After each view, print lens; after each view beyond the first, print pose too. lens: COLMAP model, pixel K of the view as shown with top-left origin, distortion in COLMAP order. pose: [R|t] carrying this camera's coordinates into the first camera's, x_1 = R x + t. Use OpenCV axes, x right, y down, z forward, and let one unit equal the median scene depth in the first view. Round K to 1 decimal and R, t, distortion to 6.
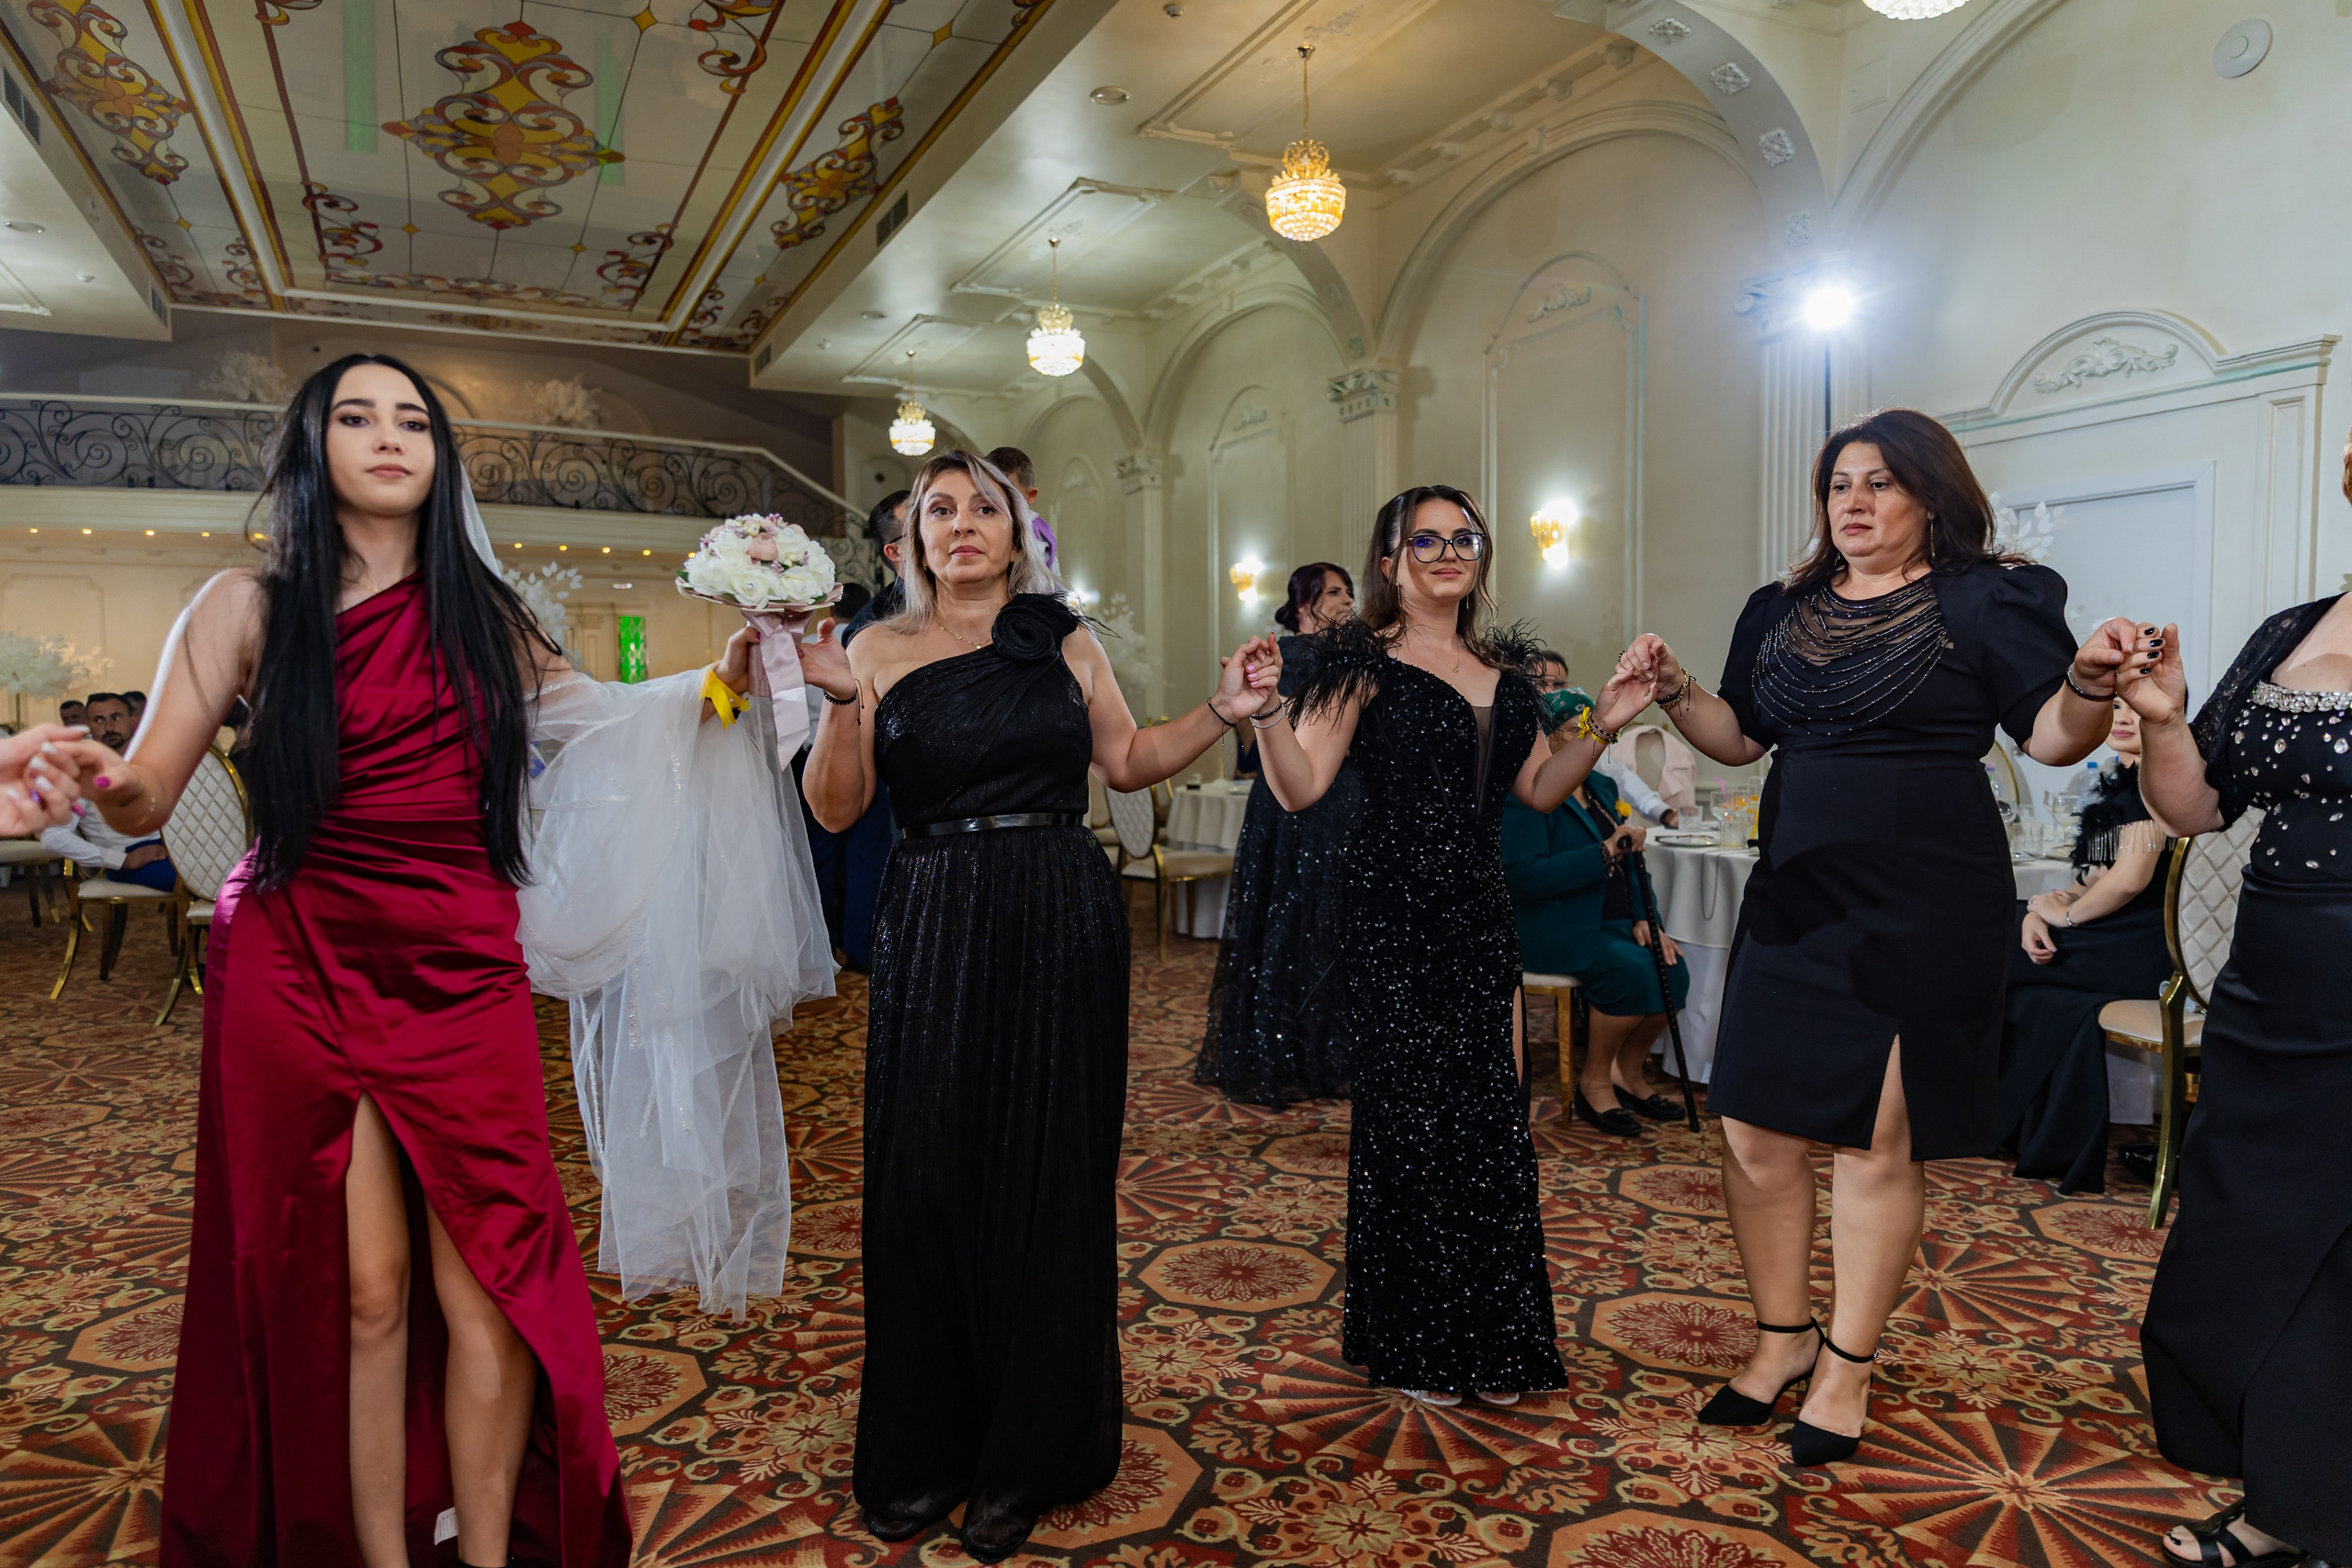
lens RADIAL K [[1539.2, 0, 1167.1], [0, 1539.2, 784.4], [0, 0, 1]] dist [0.005968, 0.008691]
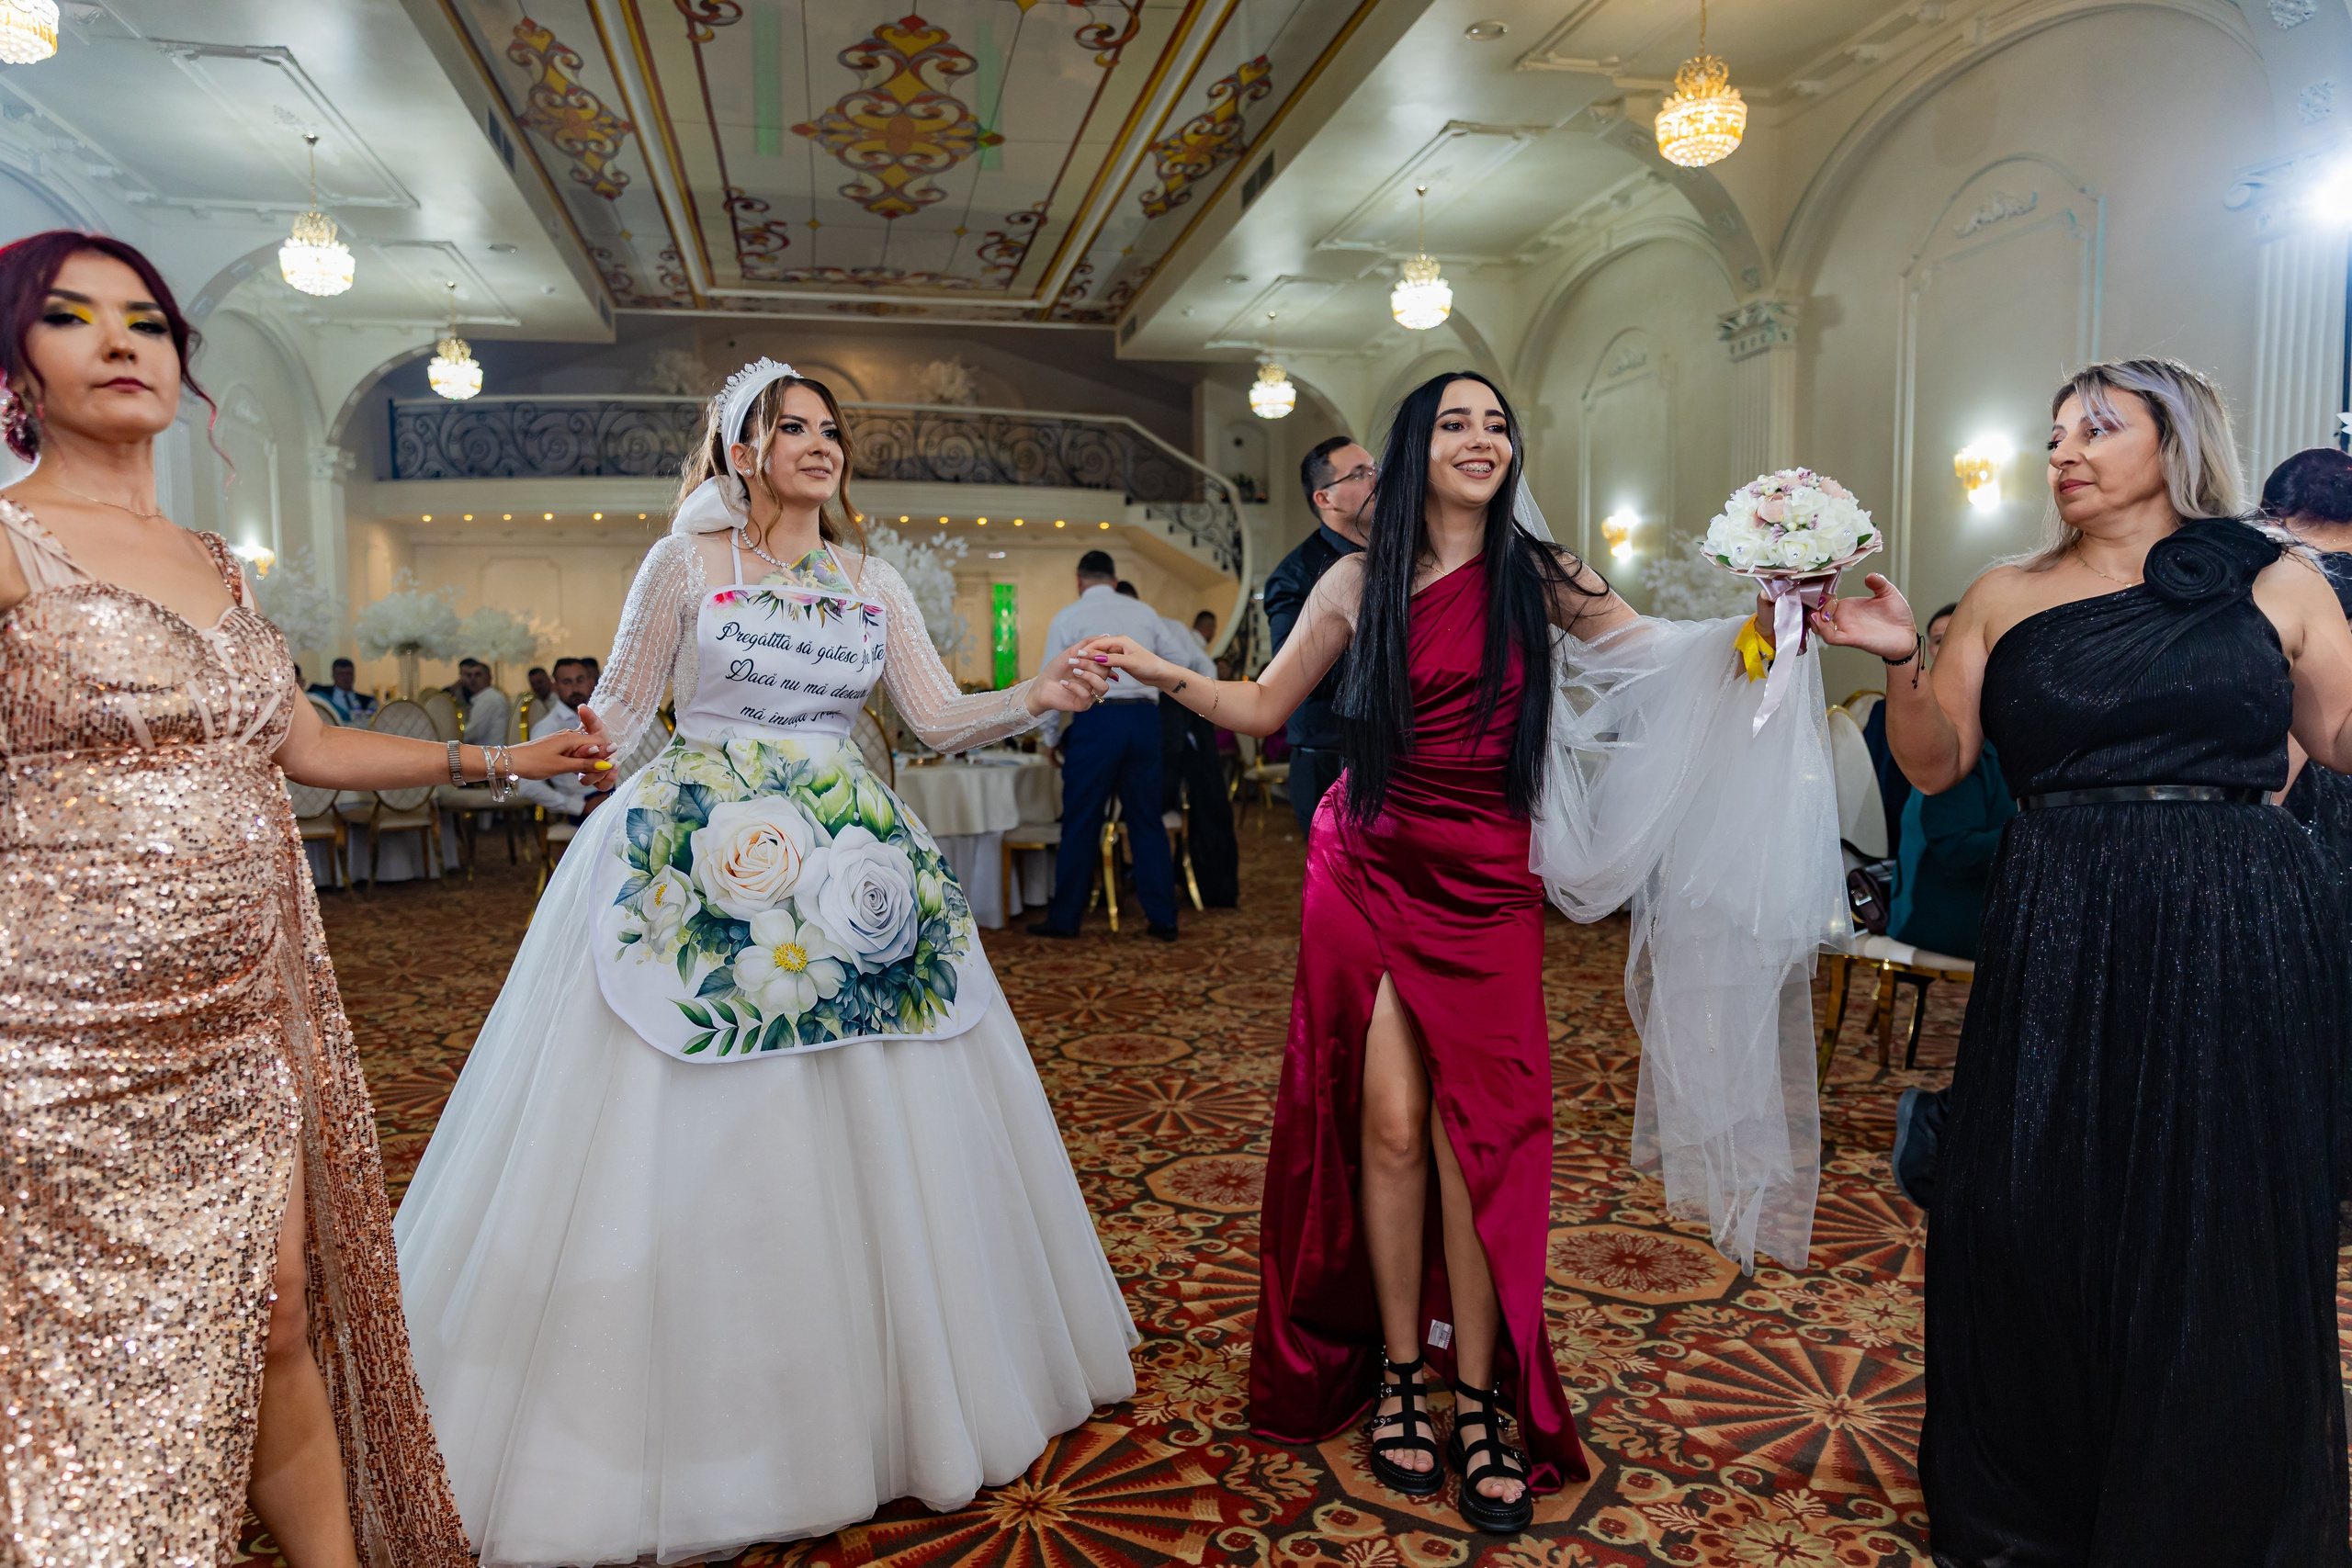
lens RADIAL K [[1536.2, 0, 1156.8], [0, 1536.2, 789.0], [0, 0, 1]] dist [0.017033, -0.006560]
pose [[0.973092, 0.014549, -0.229959, -0.008498], [-0.008404, 0.999582, 0.027679, 0.000934], [0.230266, -0.025002, 0.972807, 0.005569]]
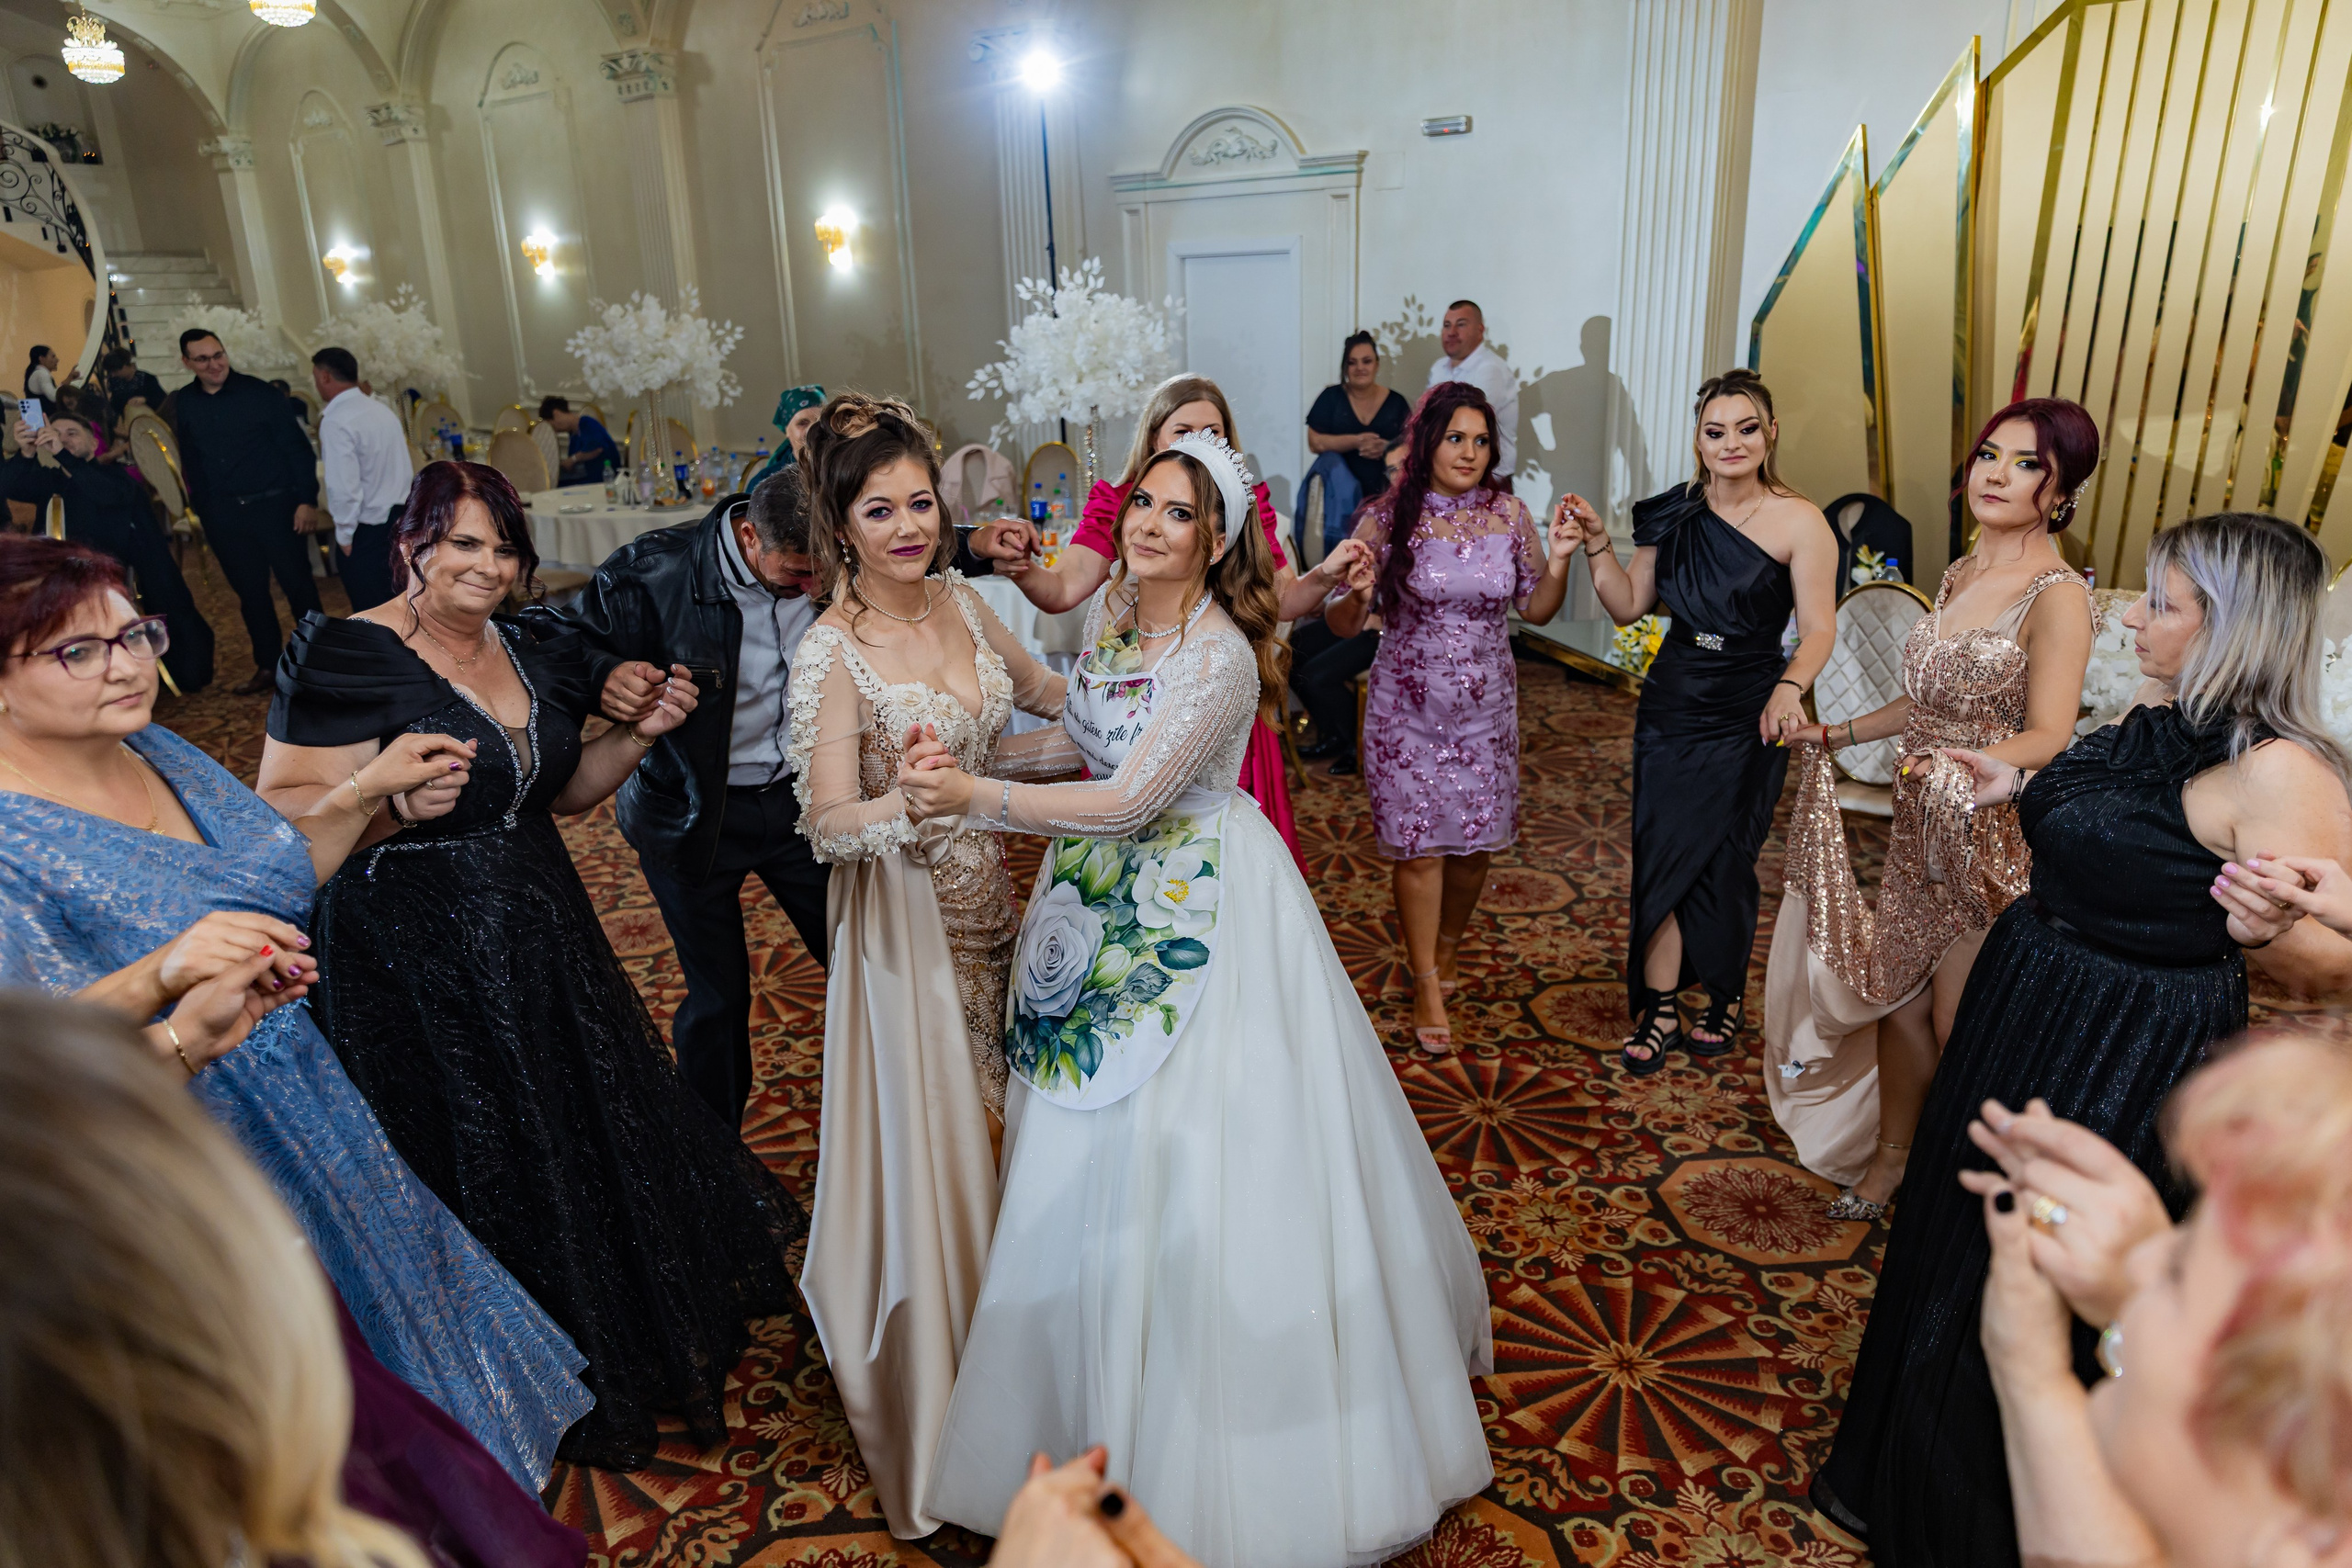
lens RADIAL K [[1539.2, 0, 1167.1], [0, 1539.2, 784.4], [0, 0, 1]] dist [0.005968, 0.008691]
pose [[0.912982, -0.139745, 0.383322, -0.012062], [0.038750, 0.964966, 0.259499, -0.062016], [-0.406156, -0.222064, 0.886411, -0.165534]]
